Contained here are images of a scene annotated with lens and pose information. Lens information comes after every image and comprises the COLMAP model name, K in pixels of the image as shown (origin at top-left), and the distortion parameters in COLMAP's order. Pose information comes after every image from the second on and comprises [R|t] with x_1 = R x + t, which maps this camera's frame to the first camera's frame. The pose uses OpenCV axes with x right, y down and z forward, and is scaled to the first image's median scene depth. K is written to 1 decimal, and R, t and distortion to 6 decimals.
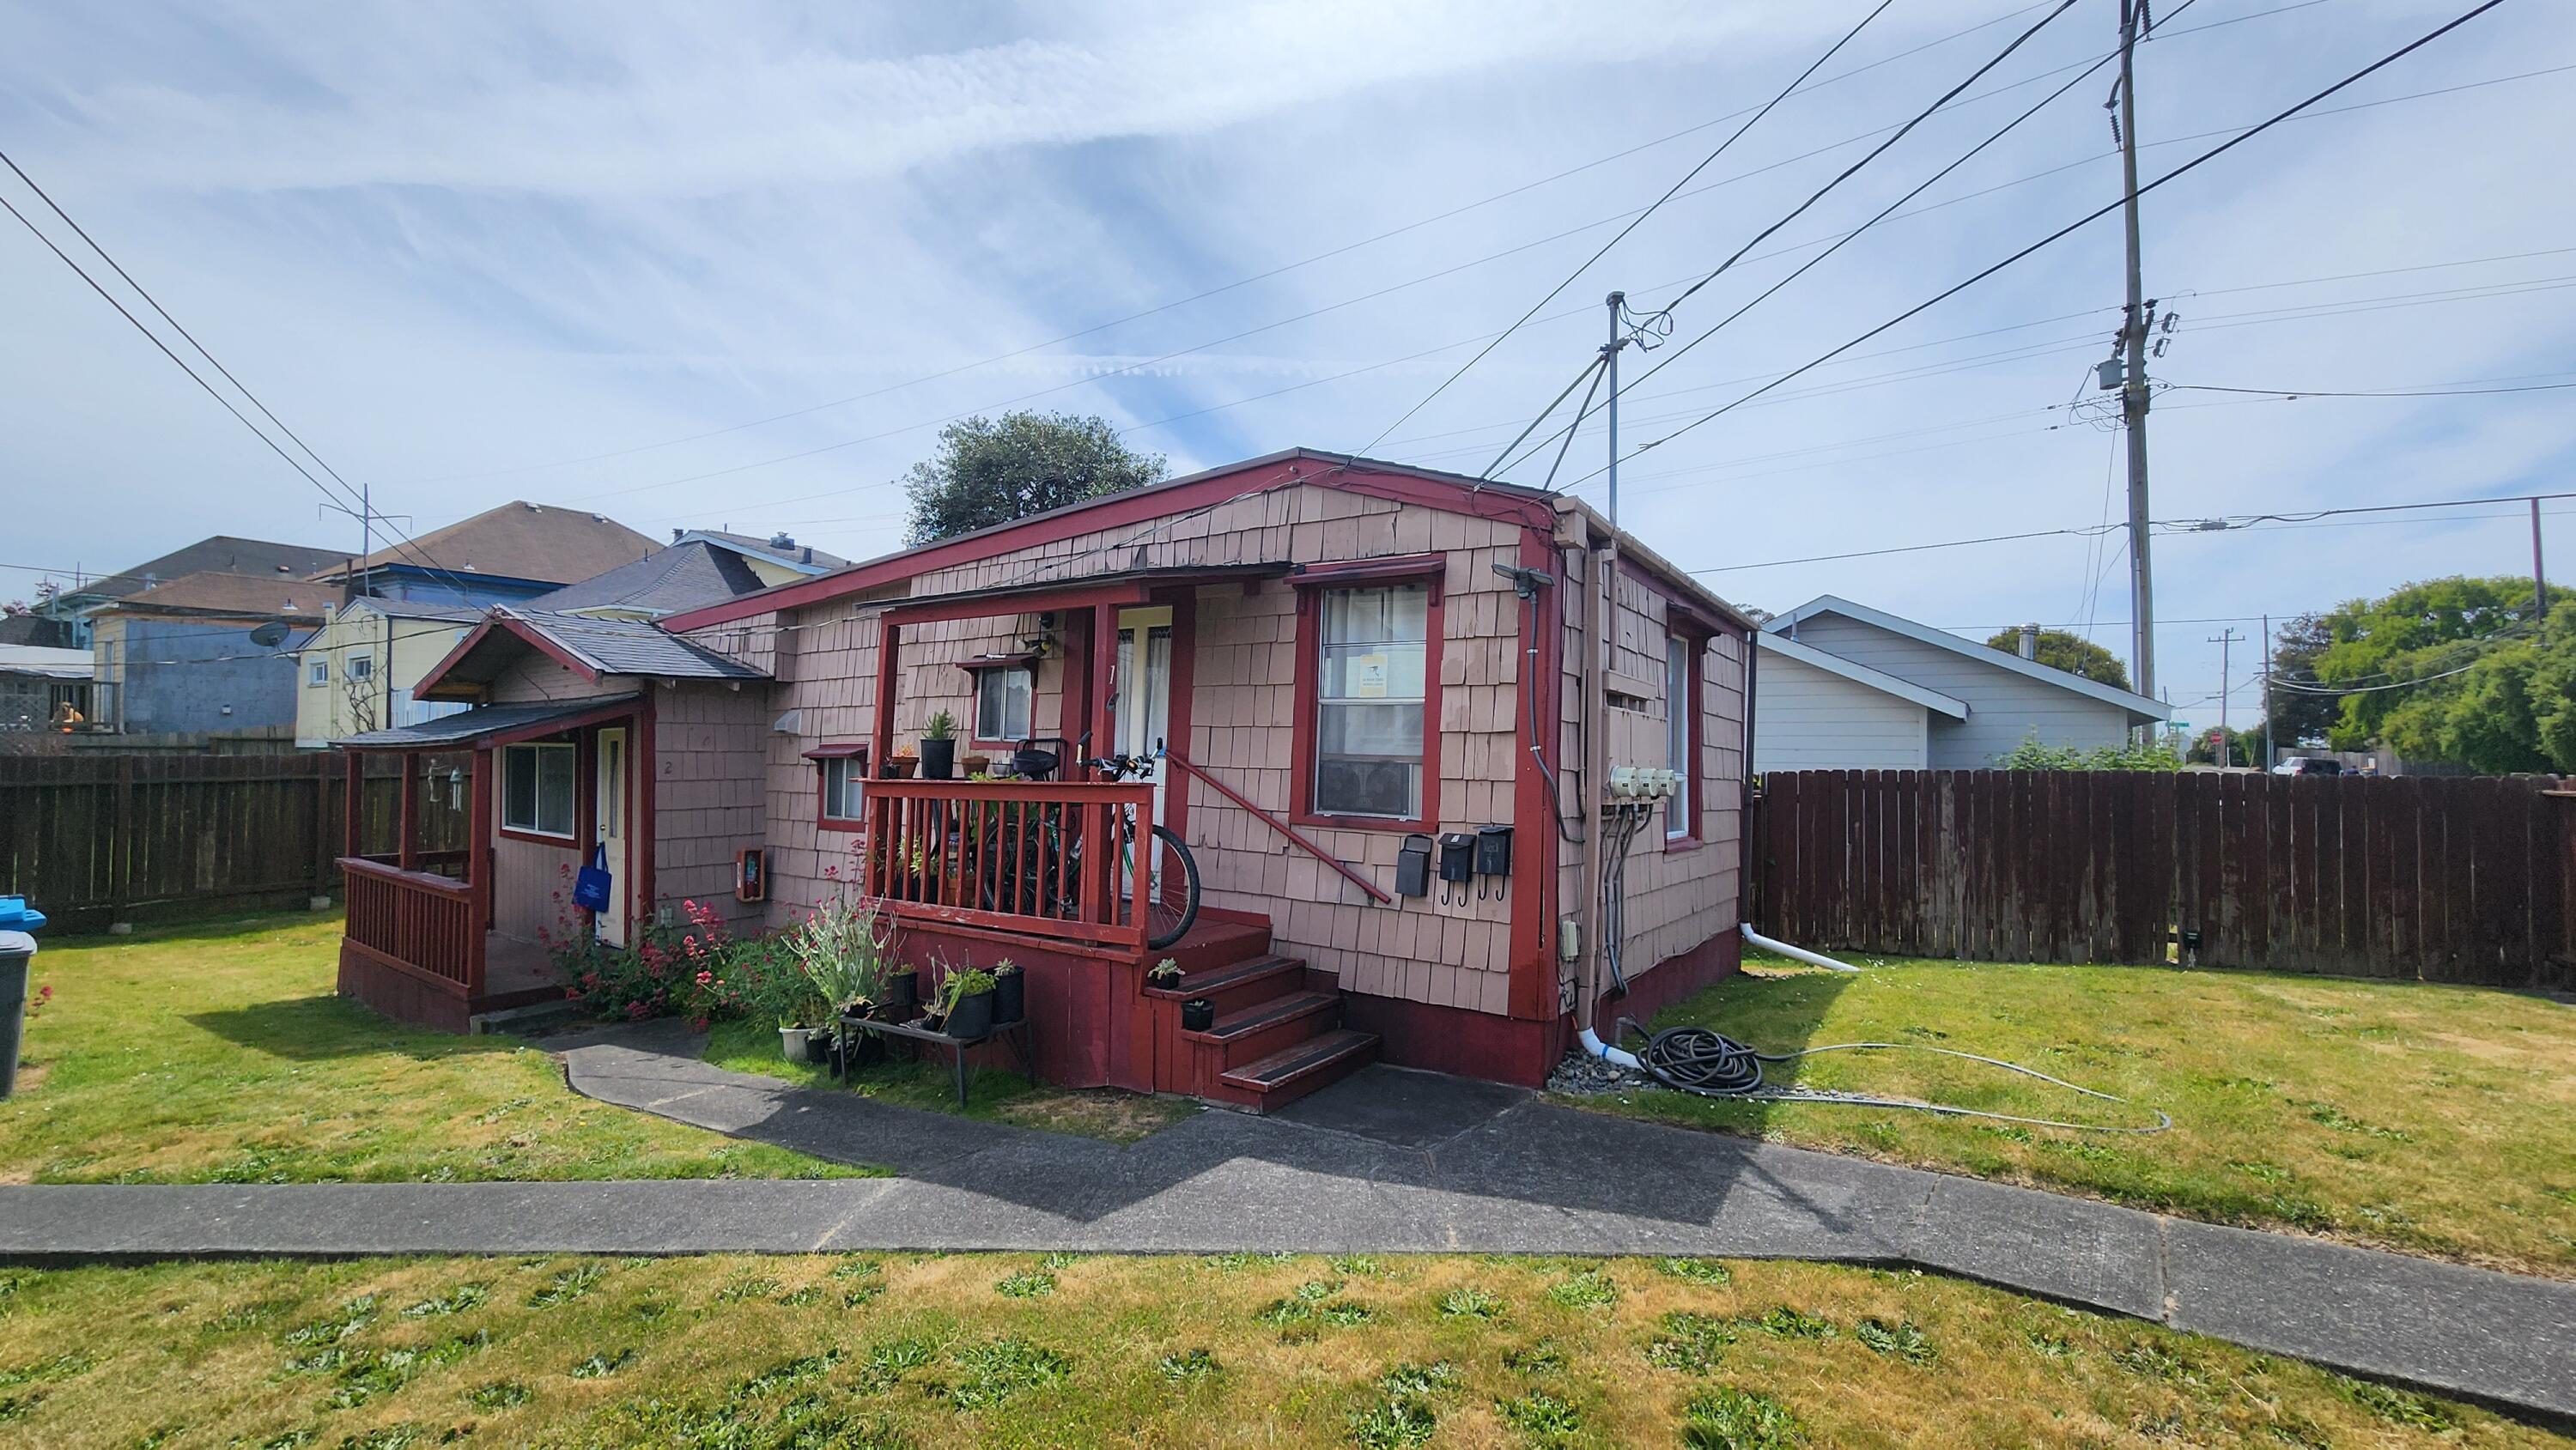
lens RADIAL K [[1055.1, 0, 1288.7], [0, 1055.1, 741.9], [0, 0, 1]] dist [-0.000868, 0.000260]
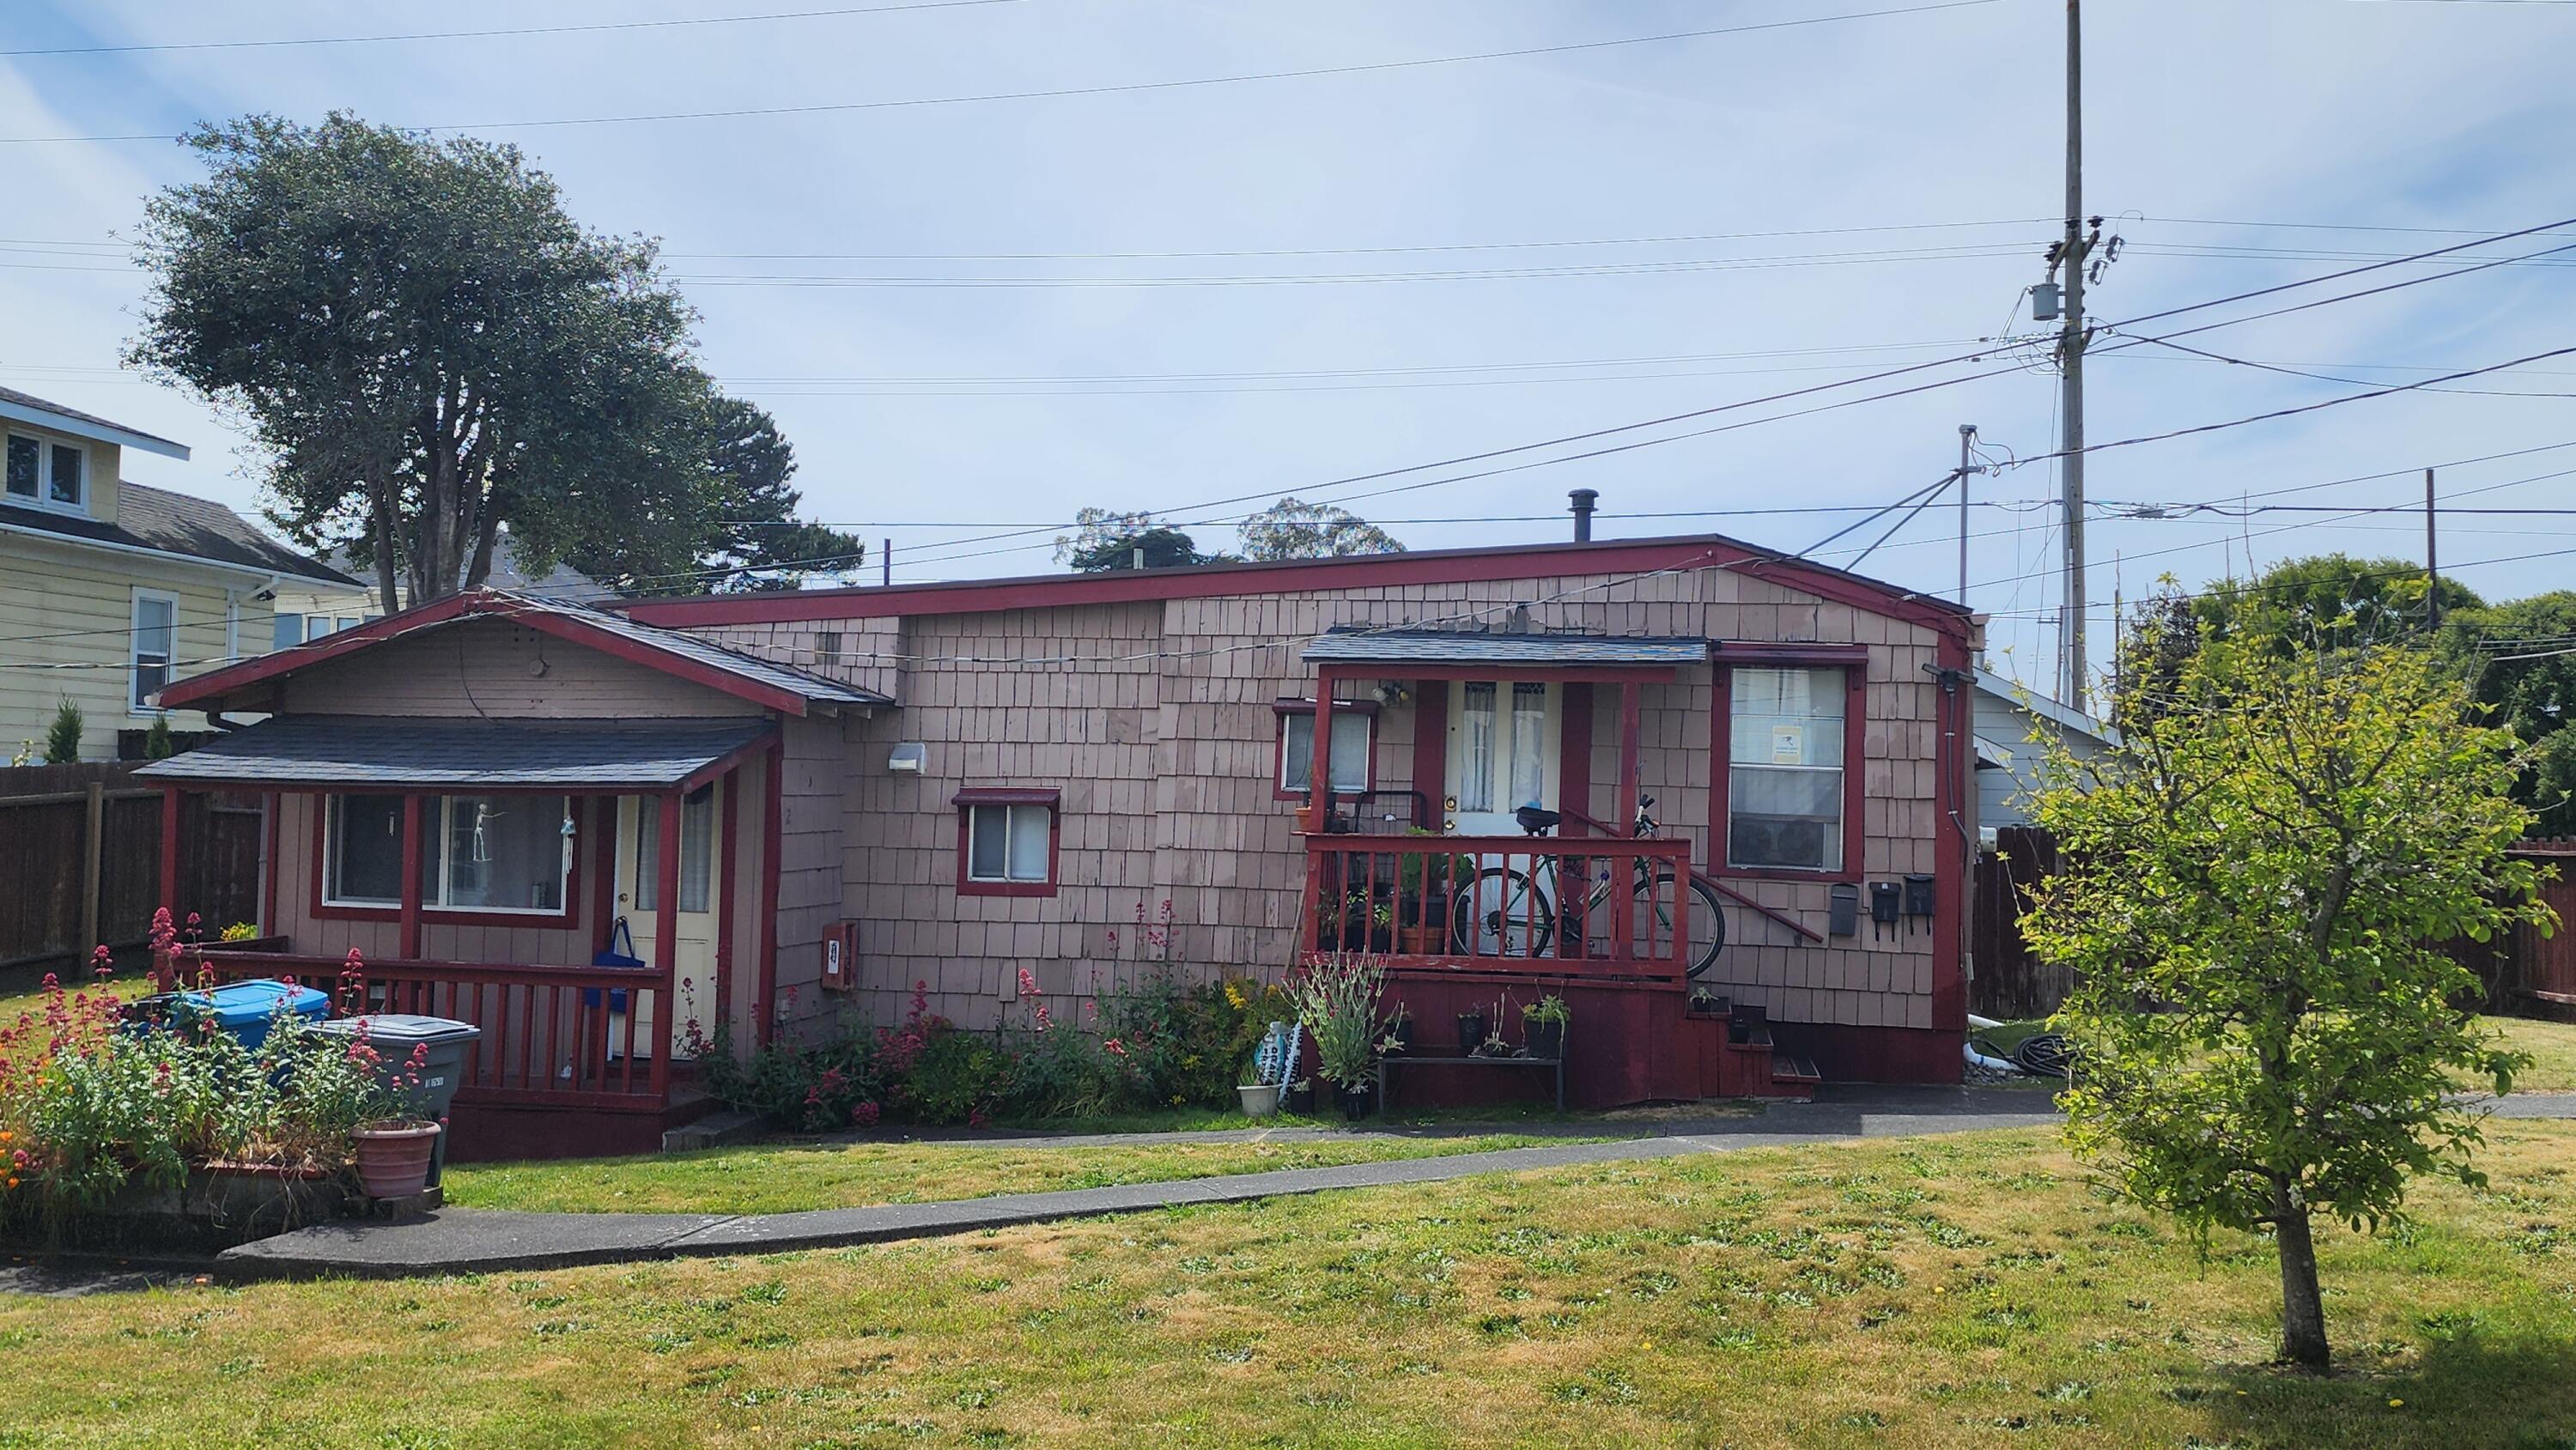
lens RADIAL K [[2201.2, 0, 1300.4], [0, 2201.2, 709.9], [0, 0, 1]] dist [0.158142, -0.234126]
pose [[0.913979, 0.025851, 0.404938, -1.339083], [-0.018813, 0.999595, -0.021351, -0.038676], [-0.405326, 0.011896, 0.914095, -0.951047]]
